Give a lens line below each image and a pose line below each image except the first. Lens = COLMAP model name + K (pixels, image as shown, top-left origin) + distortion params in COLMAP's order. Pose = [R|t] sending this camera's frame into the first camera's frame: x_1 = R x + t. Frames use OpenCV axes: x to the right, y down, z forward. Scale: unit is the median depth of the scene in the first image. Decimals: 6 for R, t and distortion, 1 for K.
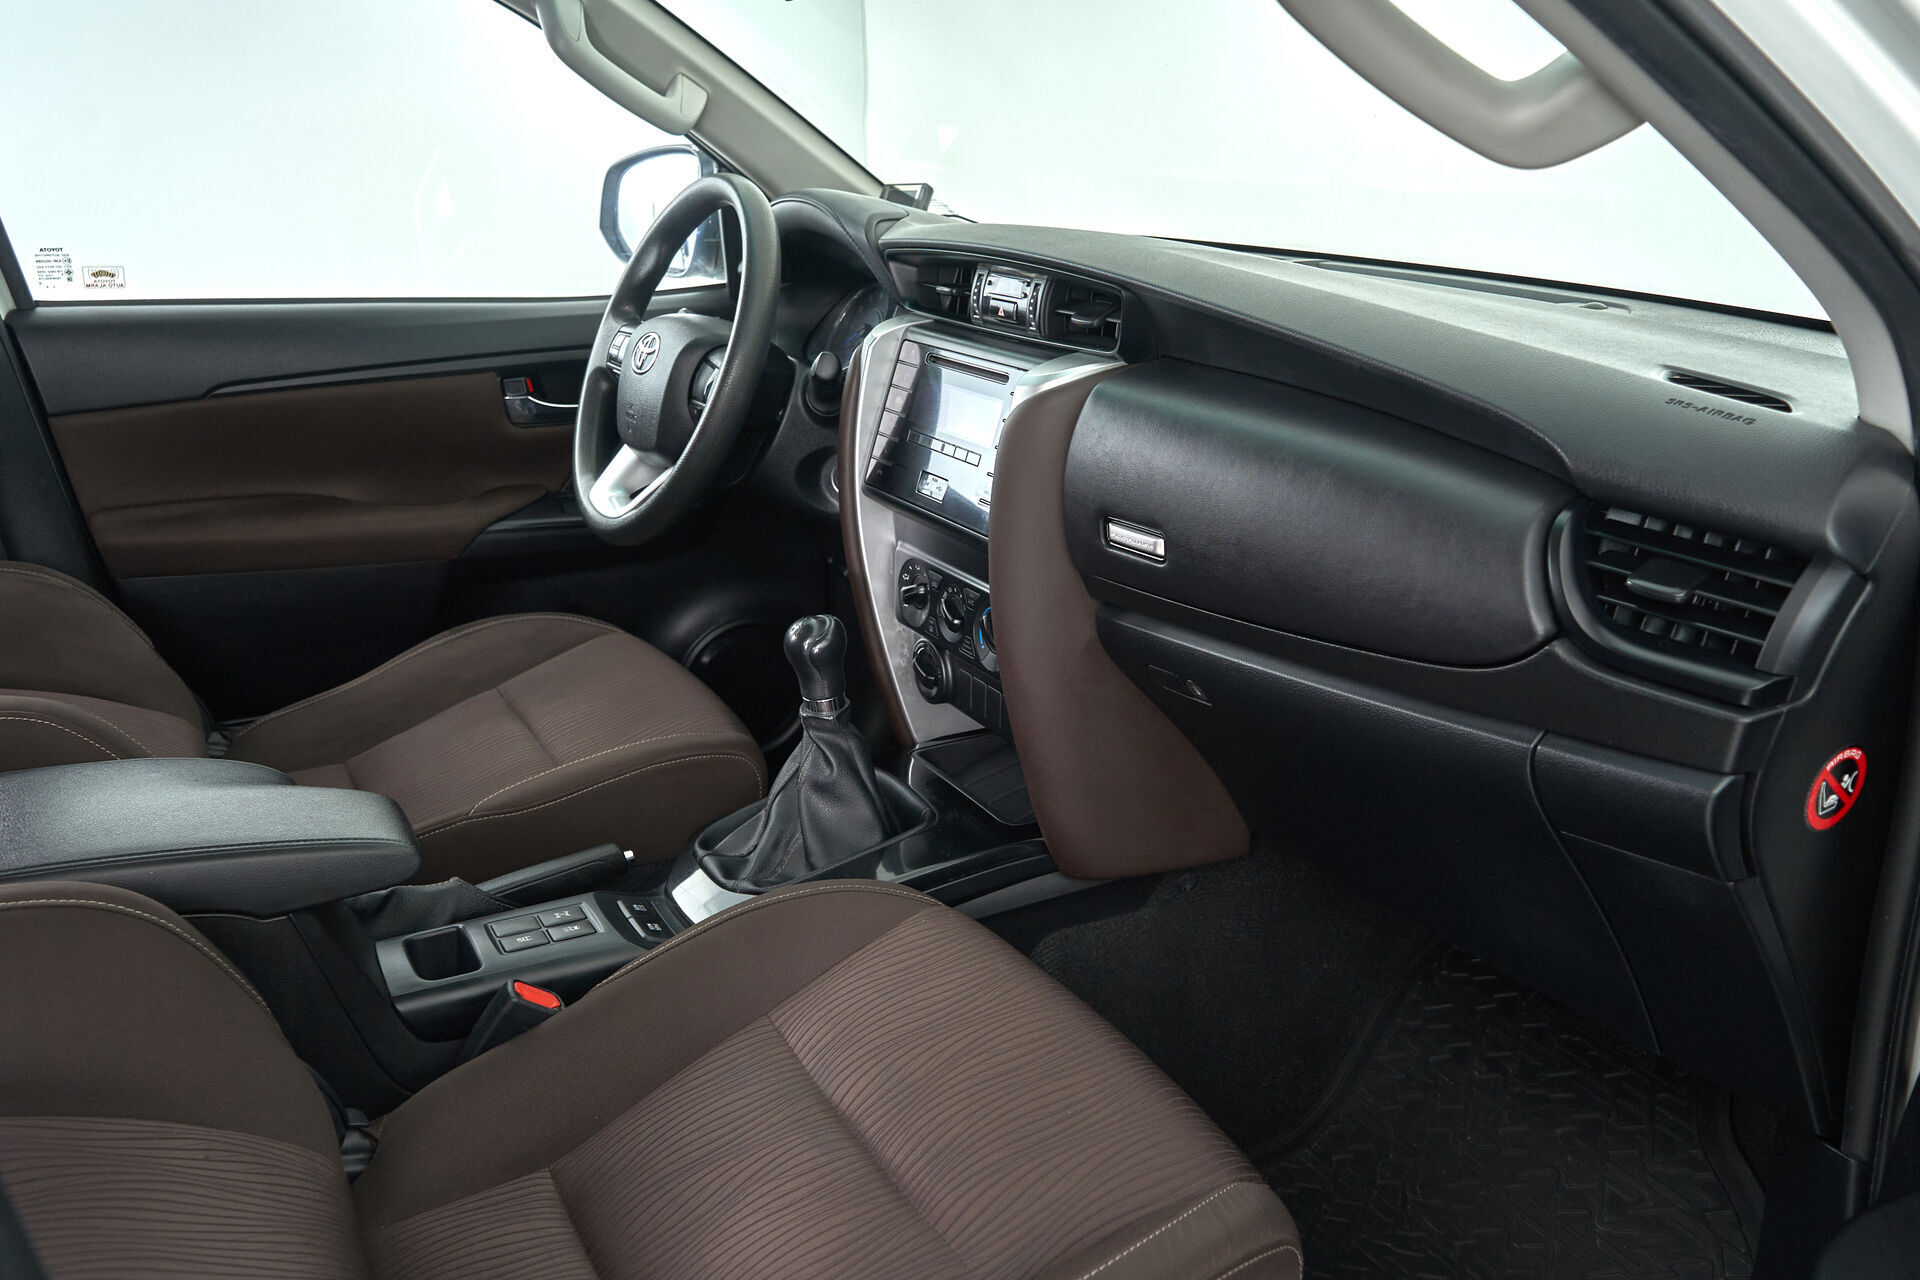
lens RADIAL K [[1556.9, 0, 960.1], [0, 1556.9, 645.3], [0, 0, 1]] dist [0.009616, -0.014134]
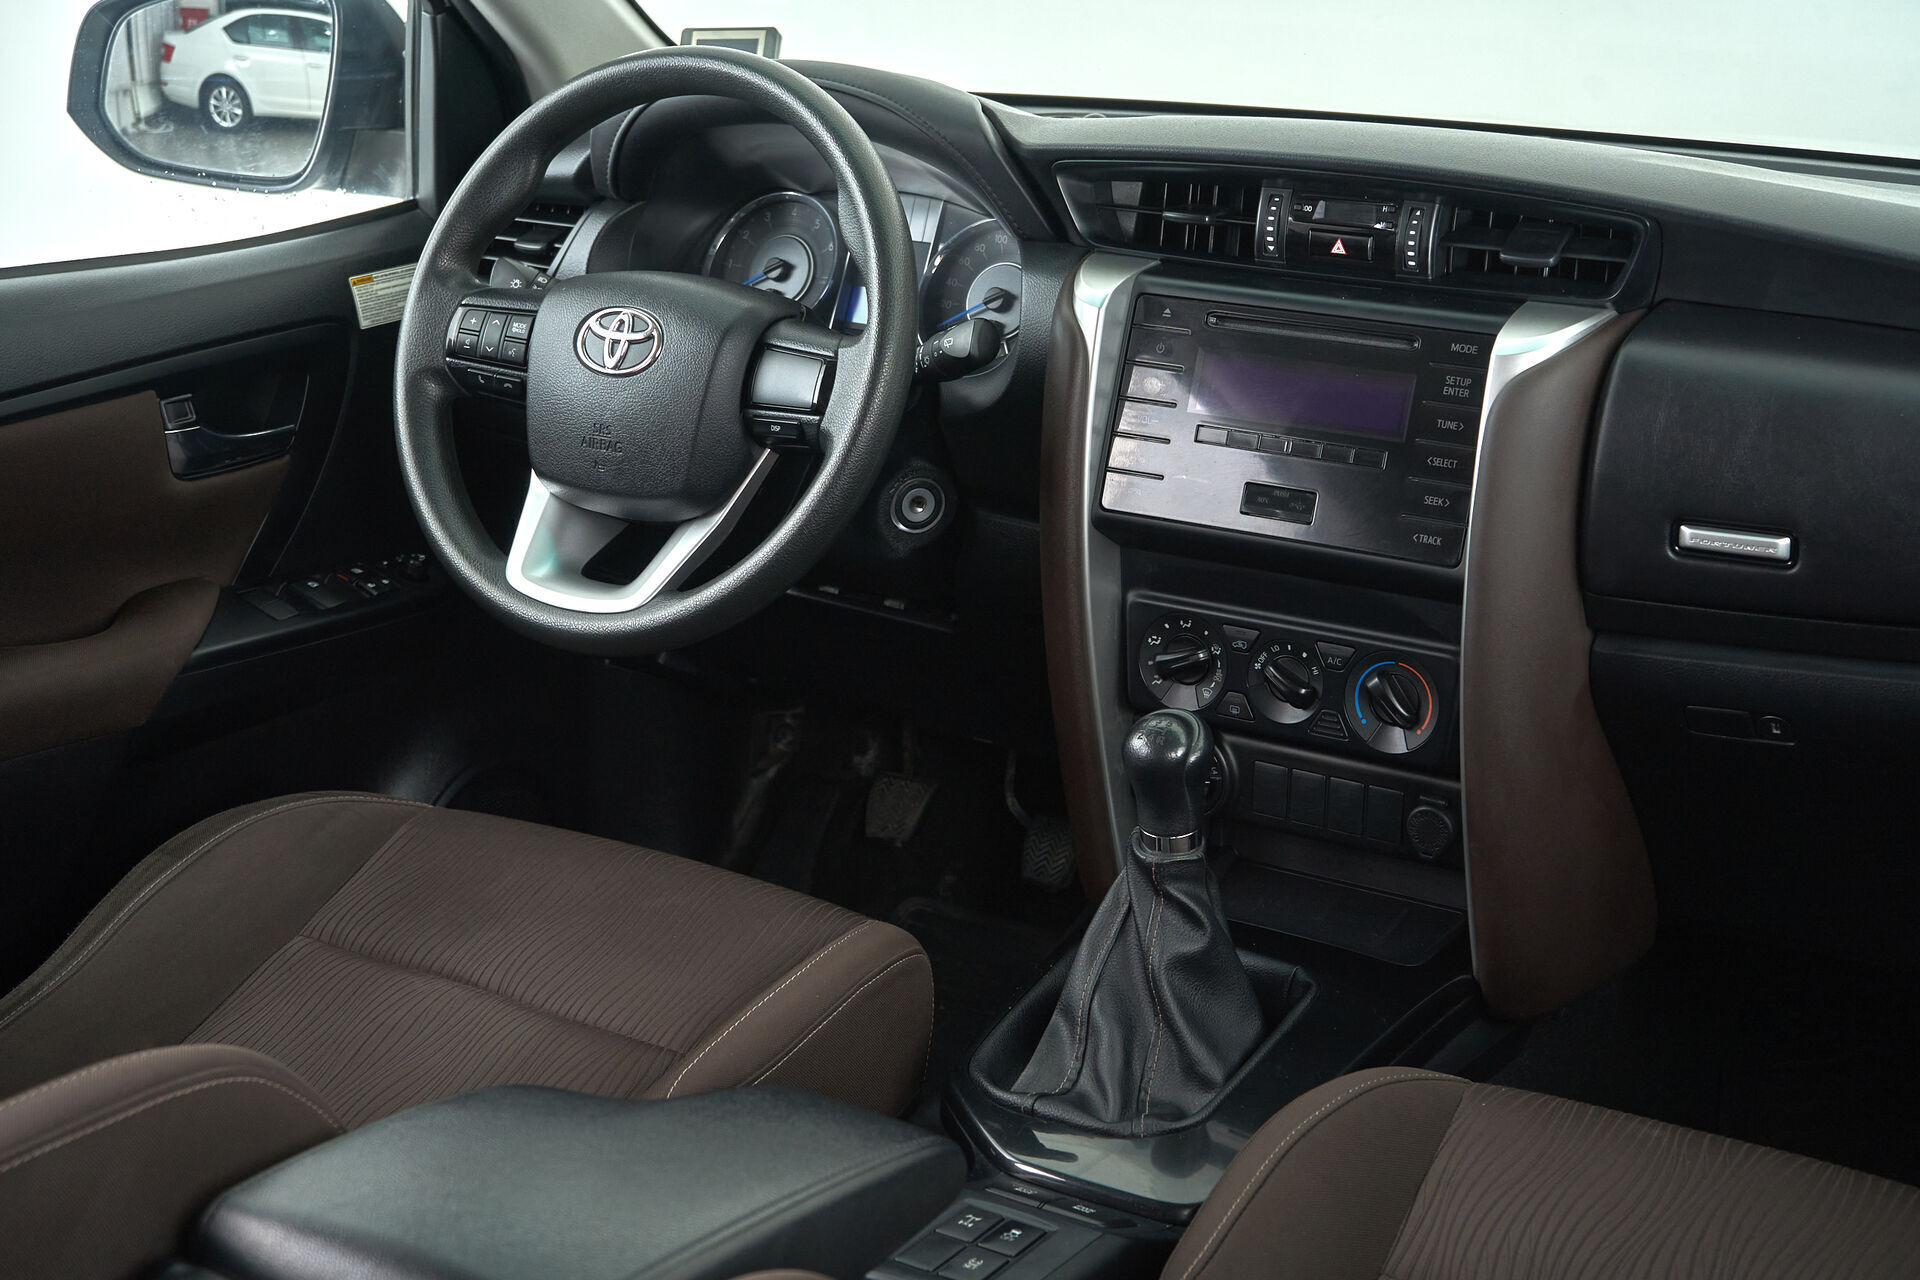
lens RADIAL K [[2811.2, 0, 963.7], [0, 2811.2, 645.4], [0, 0, 1]] dist [-0.020422, 0.000000]
pose [[0.885014, -0.135228, 0.445492, -0.758217], [0.144166, 0.989455, 0.013945, -0.082229], [-0.442680, 0.051884, 0.895177, -0.060471]]
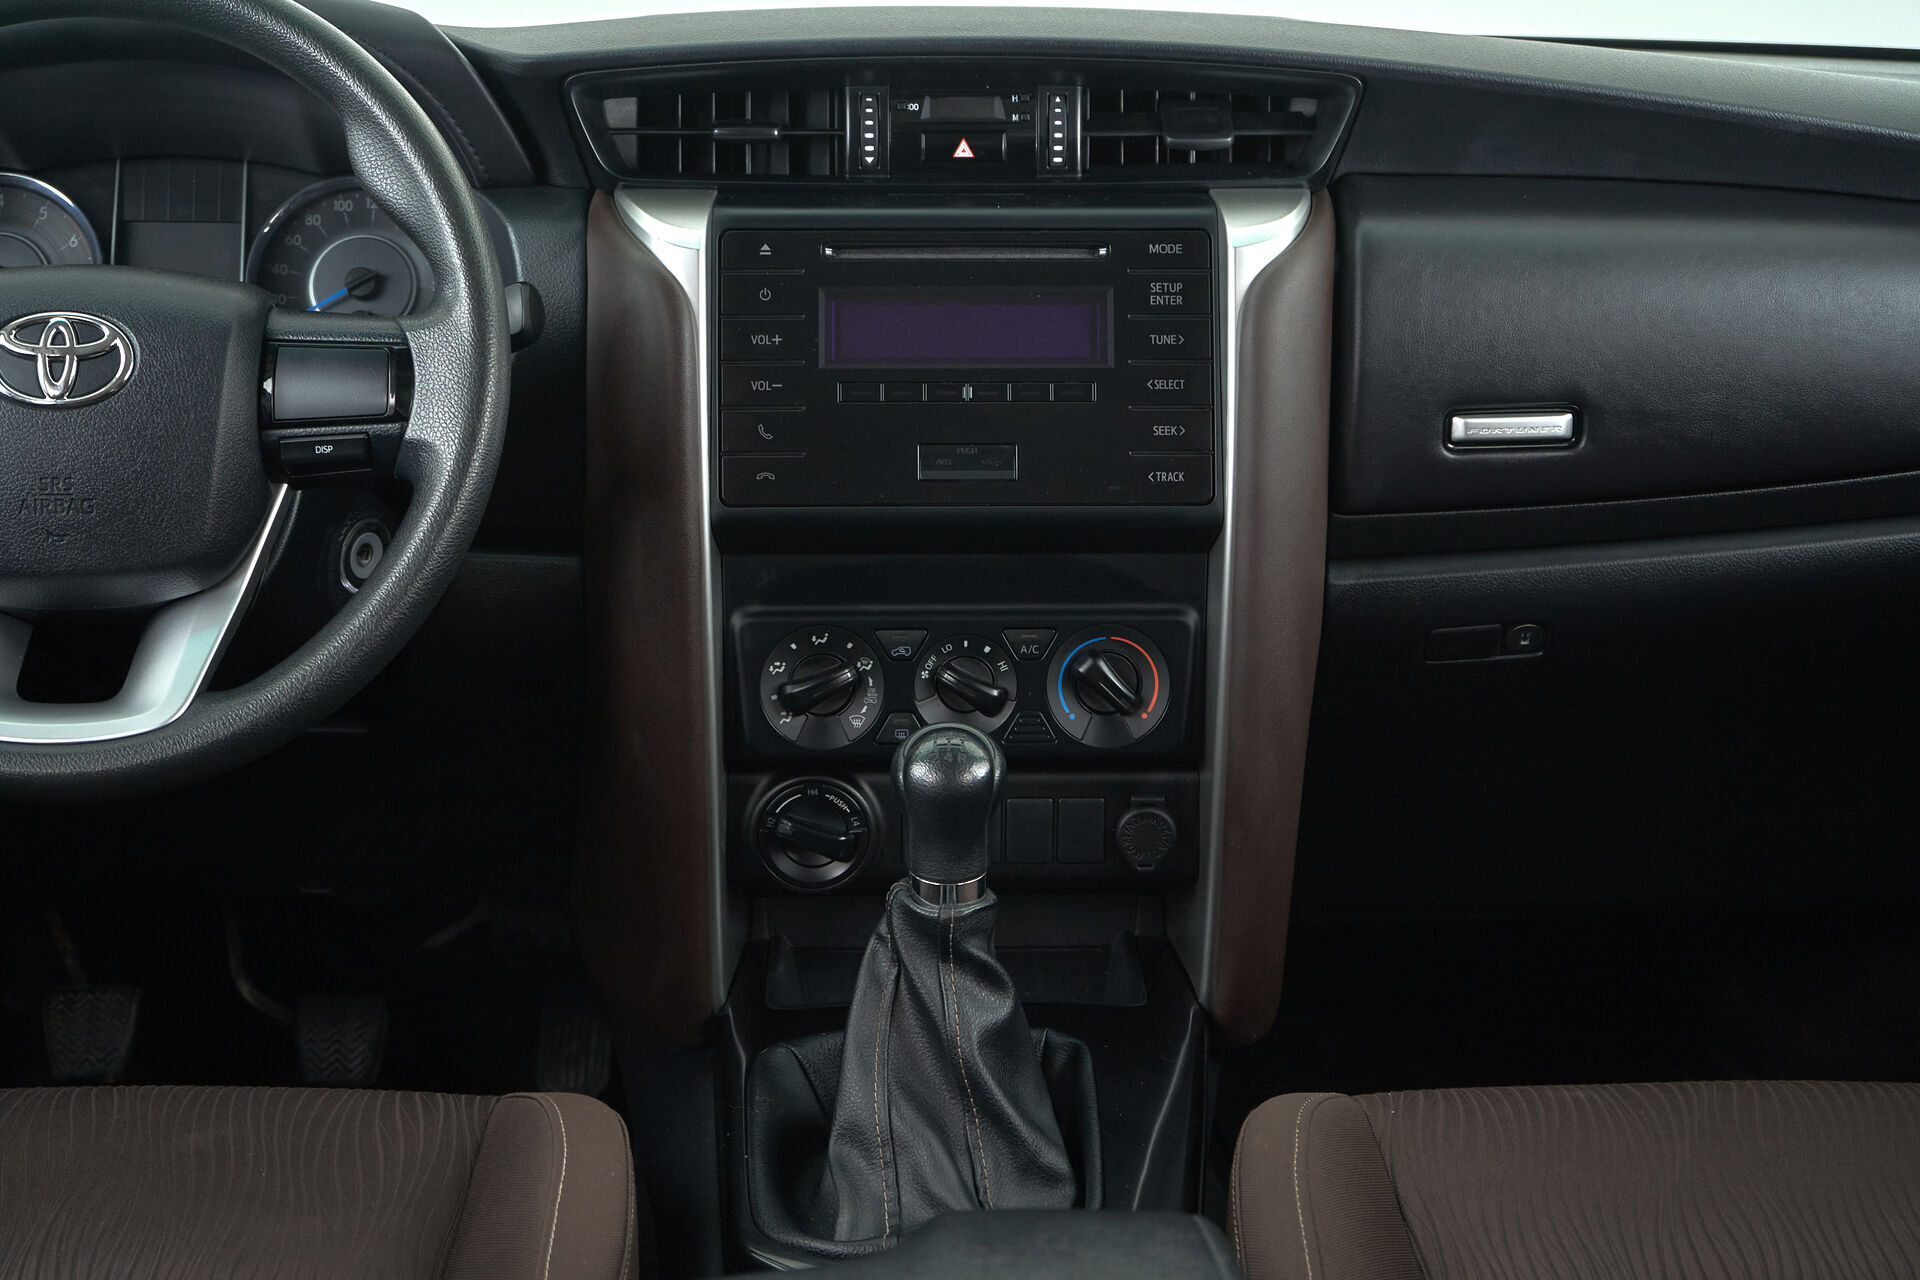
lens RADIAL K [[3633.3, 0, 959.8], [0, 3633.3, 640.7], [0, 0, 1]] dist [-0.012352, 0.000000]
pose [[0.466087, -0.209464, 0.859586, -1.246099], [0.282408, 0.955968, 0.079822, -0.156128], [-0.838456, 0.205550, 0.504719, 0.374659]]
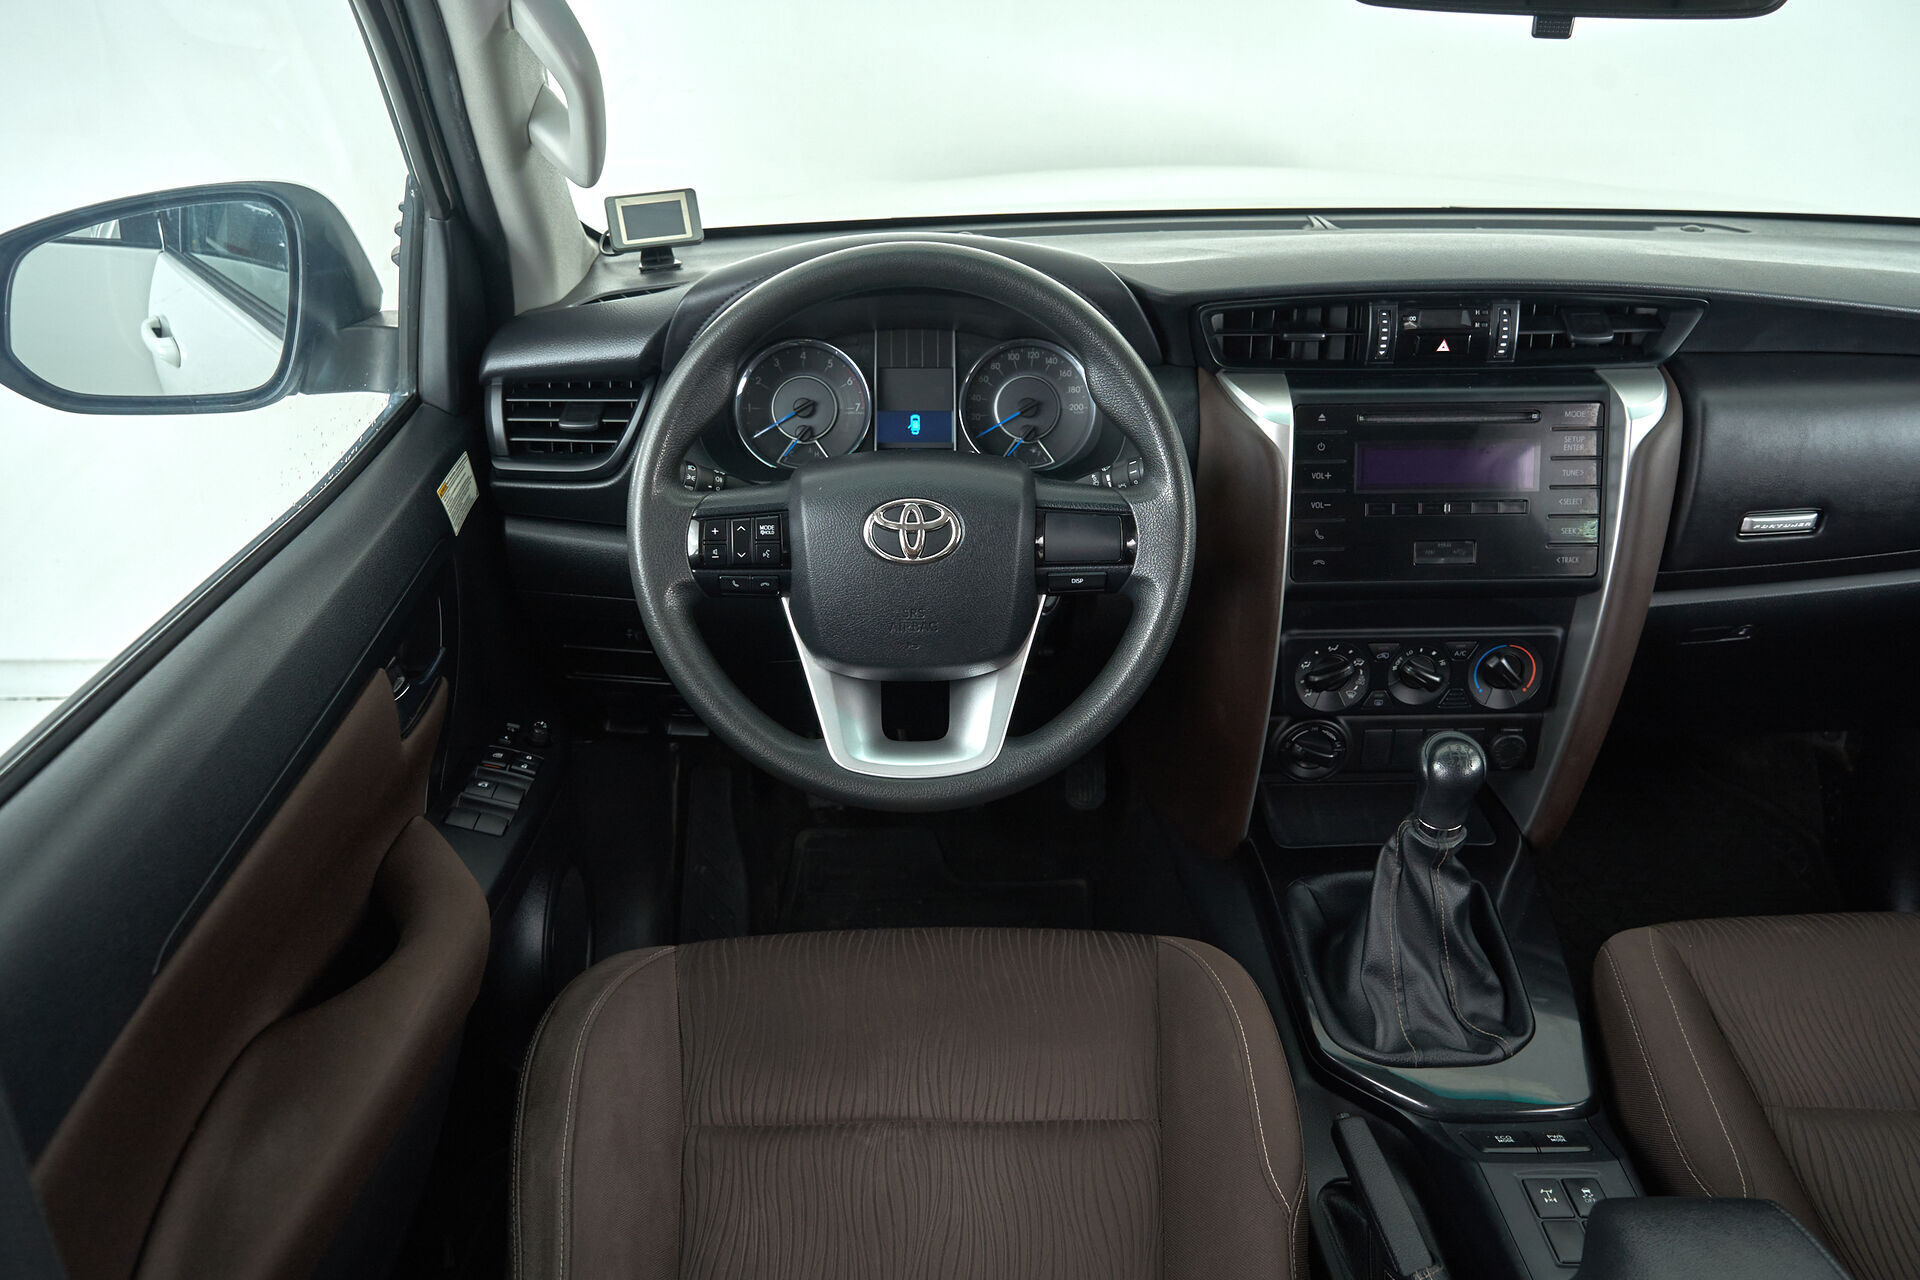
lens RADIAL K [[1556.9, 0, 962.2], [0, 1556.9, 636.5], [0, 0, 1]] dist [0.009616, -0.014134]
pose [[0.473268, -0.392546, 0.788622, -0.942931], [0.288578, 0.914915, 0.282229, -0.420276], [-0.832310, 0.094009, 0.546280, 0.795543]]
